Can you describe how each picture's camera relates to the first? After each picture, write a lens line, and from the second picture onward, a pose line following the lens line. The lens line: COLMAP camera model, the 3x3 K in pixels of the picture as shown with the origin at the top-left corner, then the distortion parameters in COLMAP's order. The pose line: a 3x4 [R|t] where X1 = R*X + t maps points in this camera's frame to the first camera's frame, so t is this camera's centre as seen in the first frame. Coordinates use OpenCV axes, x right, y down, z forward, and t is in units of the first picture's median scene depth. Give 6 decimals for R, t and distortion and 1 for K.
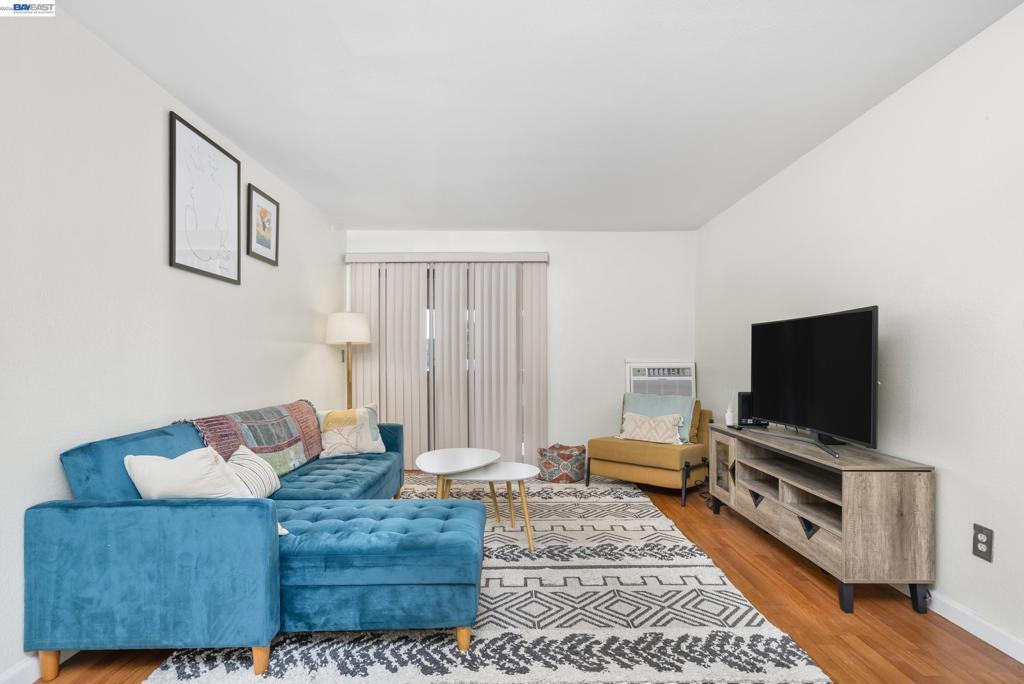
lens RADIAL K [[480.9, 0, 506.9], [0, 480.9, 359.0], [0, 0, 1]] dist [0.001037, 0.000000]
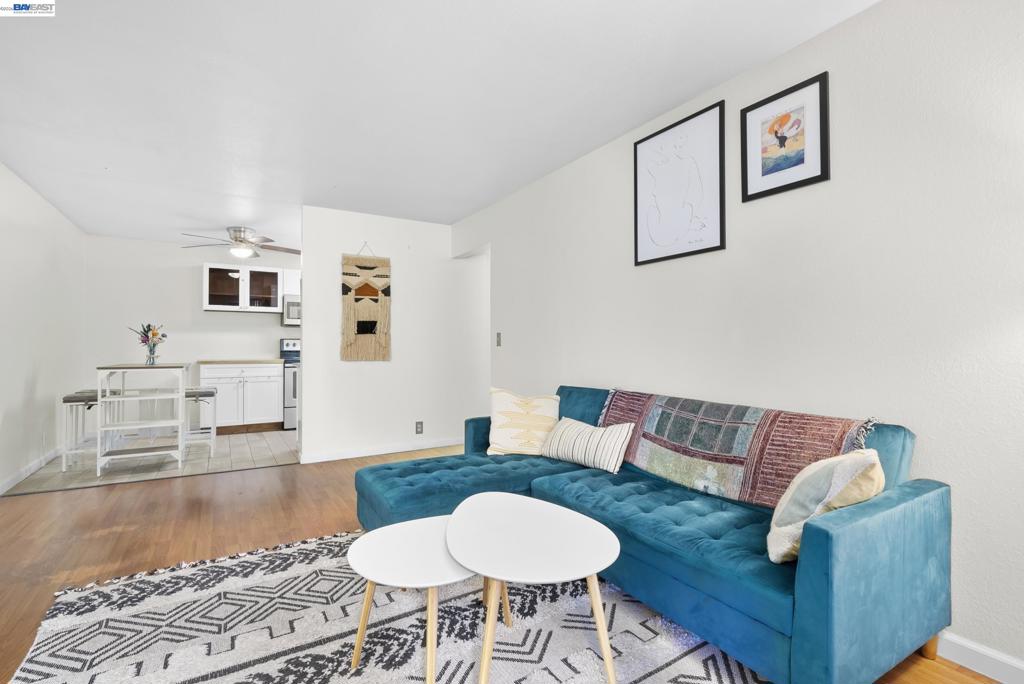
lens RADIAL K [[478.9, 0, 512.0], [0, 478.9, 342.0], [0, 0, 1]] dist [-0.000492, -0.000086]
pose [[-0.849275, -0.000472, -0.527951, 0.231047], [0.003332, 0.999975, -0.006255, 0.011094], [0.527941, -0.007071, -0.849252, 1.873868]]
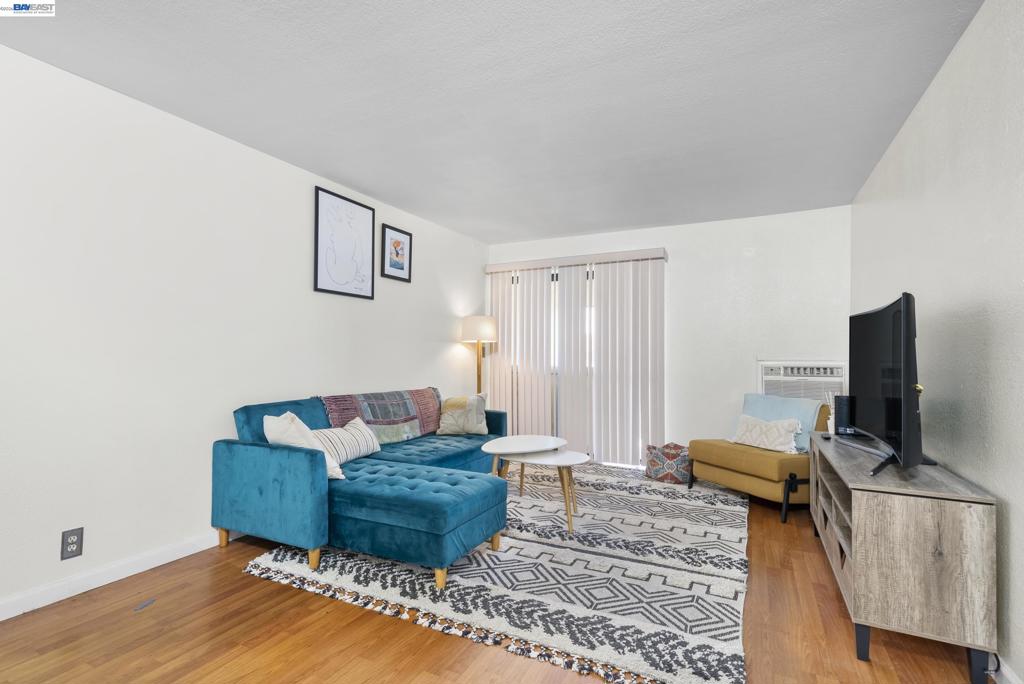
lens RADIAL K [[474.1, 0, 506.9], [0, 474.1, 347.2], [0, 0, 1]] dist [0.000162, -0.000106]
pose [[0.892529, -0.002540, -0.450983, 0.475087], [-0.005171, 0.999861, -0.015865, -0.001396], [0.450961, 0.016492, 0.892391, -0.023313]]
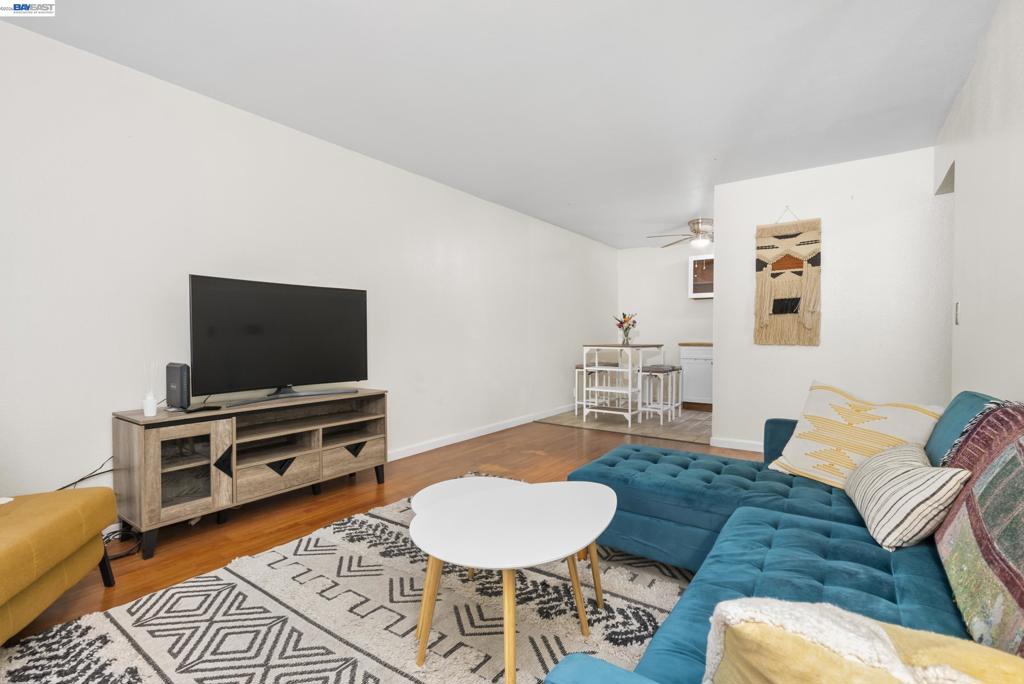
lens RADIAL K [[476.2, 0, 505.8], [0, 476.2, 339.4], [0, 0, 1]] dist [0.000090, -0.000125]
pose [[-0.814631, -0.002124, 0.579976, -0.478838], [0.003570, 0.999956, 0.008676, 0.036610], [-0.579969, 0.009138, -0.814588, 1.826329]]
